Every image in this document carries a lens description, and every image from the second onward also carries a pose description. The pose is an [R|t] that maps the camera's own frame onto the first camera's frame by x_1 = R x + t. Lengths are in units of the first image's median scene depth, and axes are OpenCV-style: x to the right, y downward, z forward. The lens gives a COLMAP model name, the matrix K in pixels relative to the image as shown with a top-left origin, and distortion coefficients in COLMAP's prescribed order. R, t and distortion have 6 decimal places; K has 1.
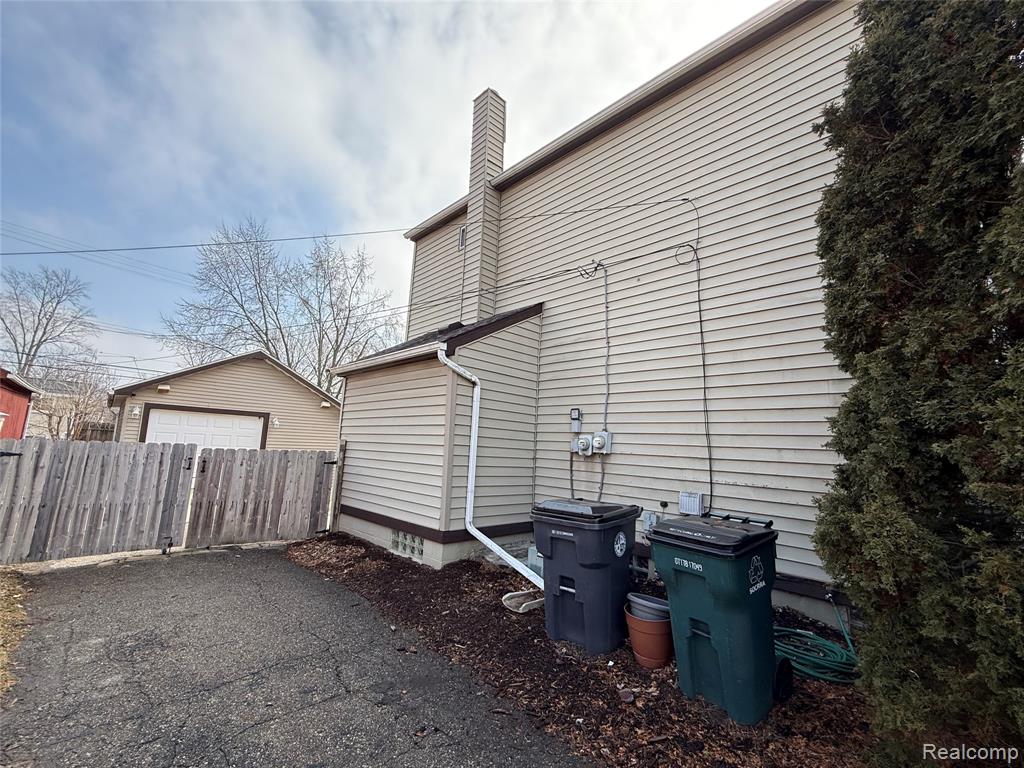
lens RADIAL K [[433.1, 0, 512.0], [0, 433.1, 384.0], [0, 0, 1]] dist [-0.000361, -0.000117]
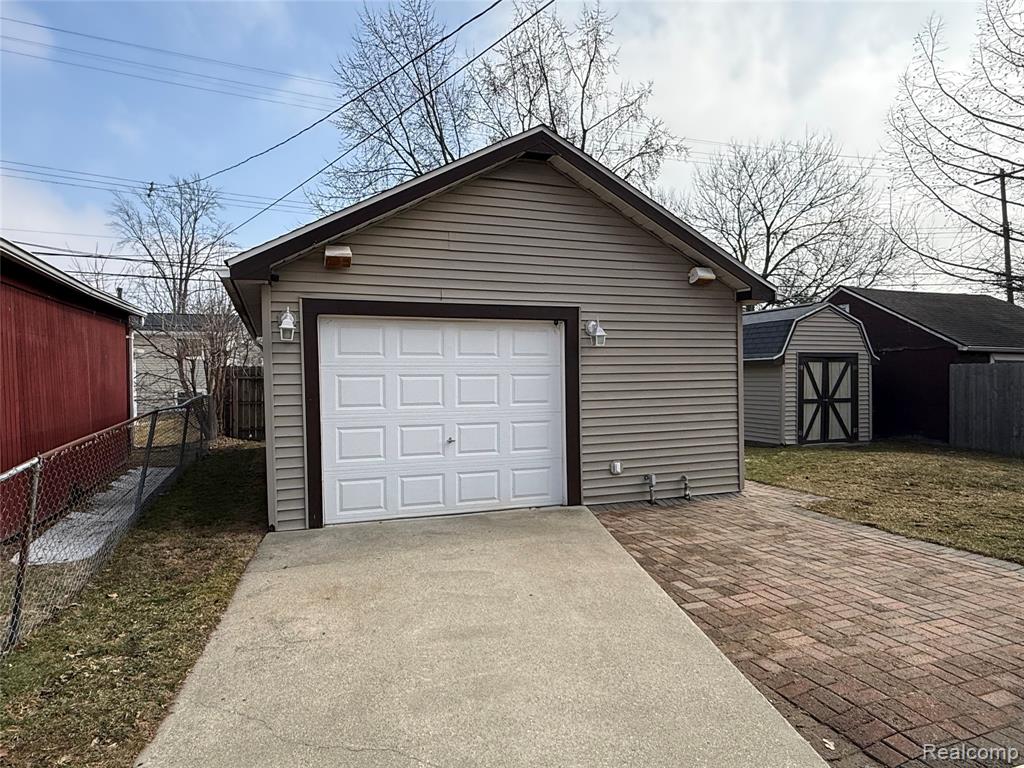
lens RADIAL K [[640.9, 0, 512.0], [0, 640.9, 384.0], [0, 0, 1]] dist [-0.001427, -0.000164]
pose [[0.921717, -0.051007, -0.384494, -0.385718], [0.109767, 0.985093, 0.132453, 0.049695], [0.372006, -0.164289, 0.913576, 0.449285]]
